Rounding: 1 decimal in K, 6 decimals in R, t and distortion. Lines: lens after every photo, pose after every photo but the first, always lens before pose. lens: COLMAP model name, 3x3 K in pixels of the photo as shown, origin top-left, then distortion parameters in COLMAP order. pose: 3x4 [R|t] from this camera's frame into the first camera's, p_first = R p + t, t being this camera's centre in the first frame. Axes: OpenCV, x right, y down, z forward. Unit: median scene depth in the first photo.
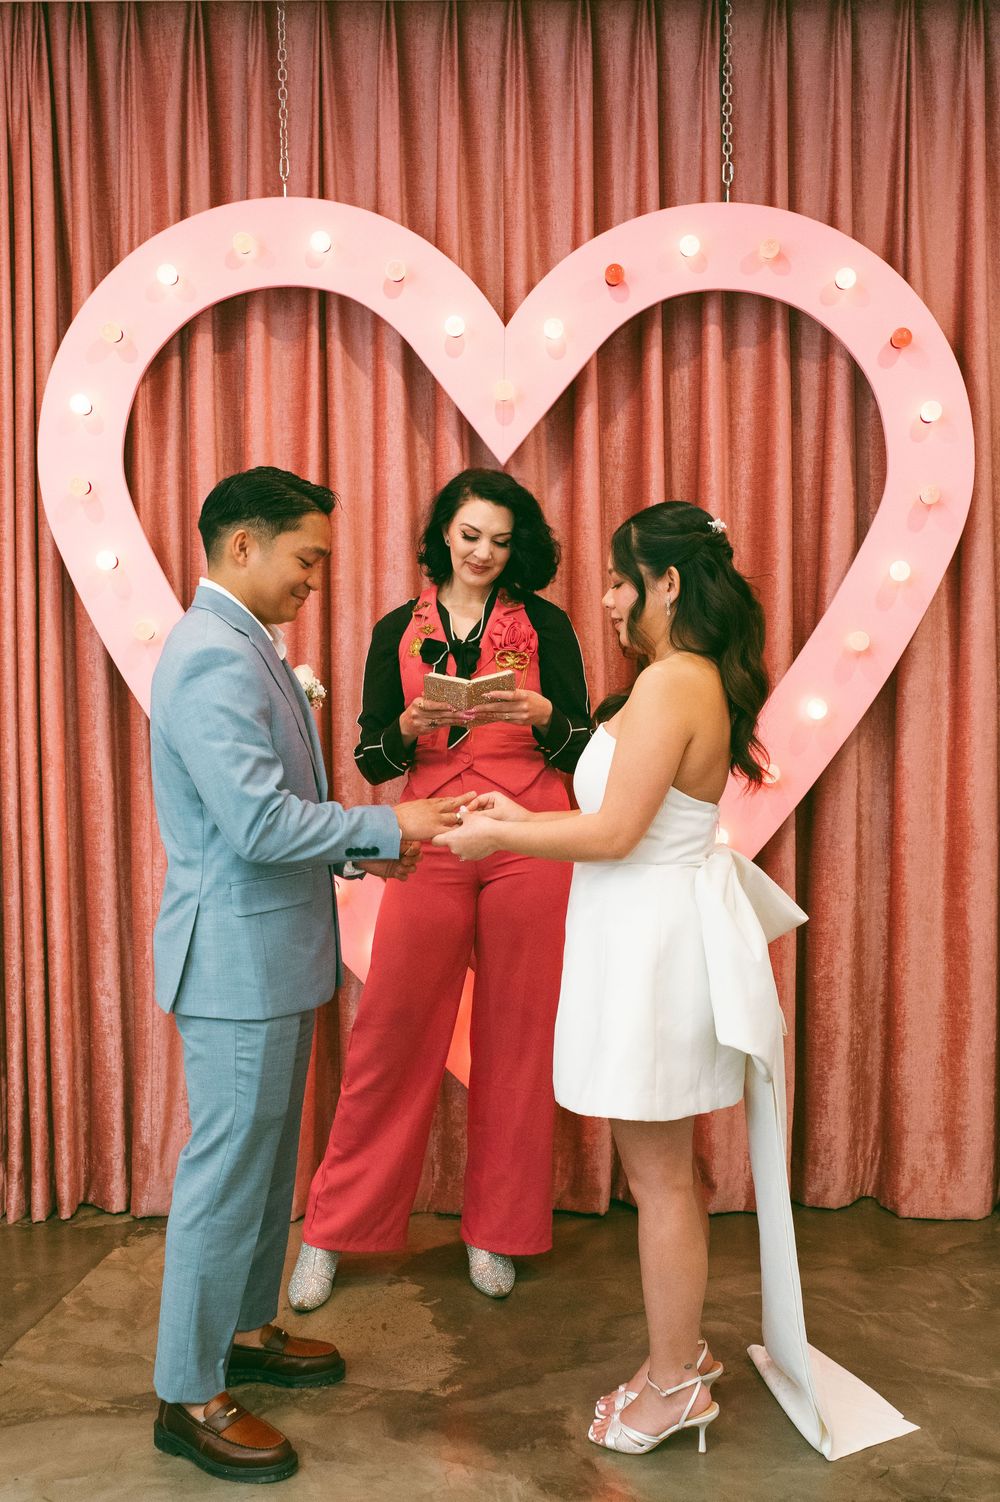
lens RADIAL K [[1474.5, 0, 501.8], [0, 1474.5, 774.2], [0, 0, 1]] dist [-0.062259, 0.083809]
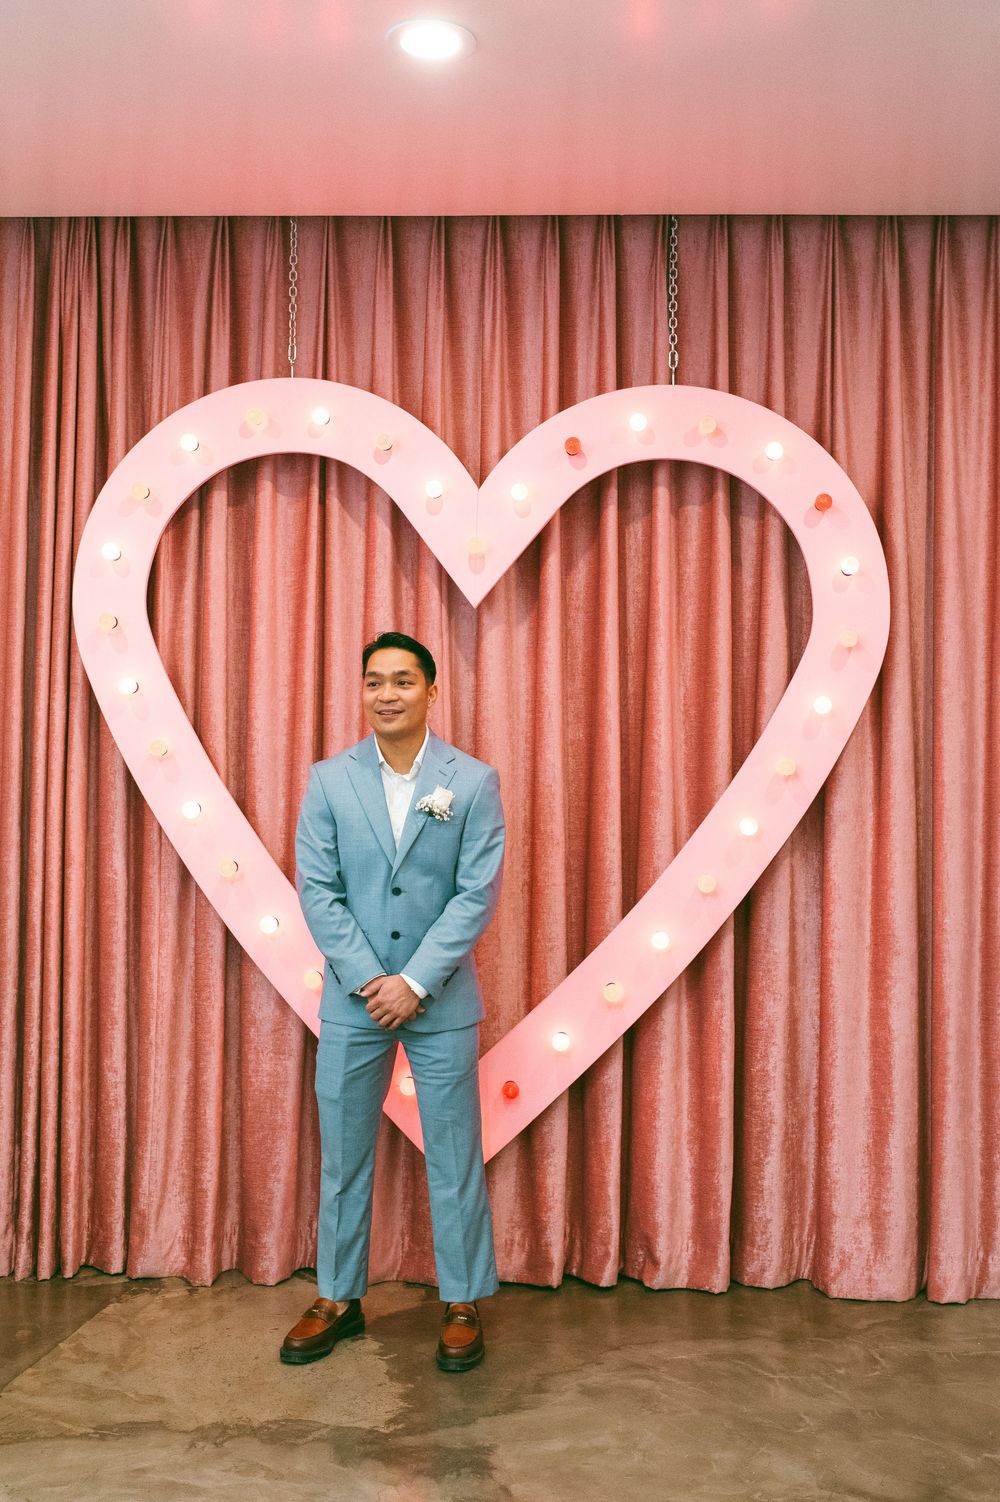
lens RADIAL K [[1444.8, 0, 470.5], [0, 1444.8, 739.3], [0, 0, 1]] dist [-0.057514, 0.076228]
pose [[0.999074, 0.014909, -0.040359, 0.042616], [-0.018785, 0.995066, -0.097424, 0.000611], [0.038708, 0.098092, 0.994424, -0.101093]]
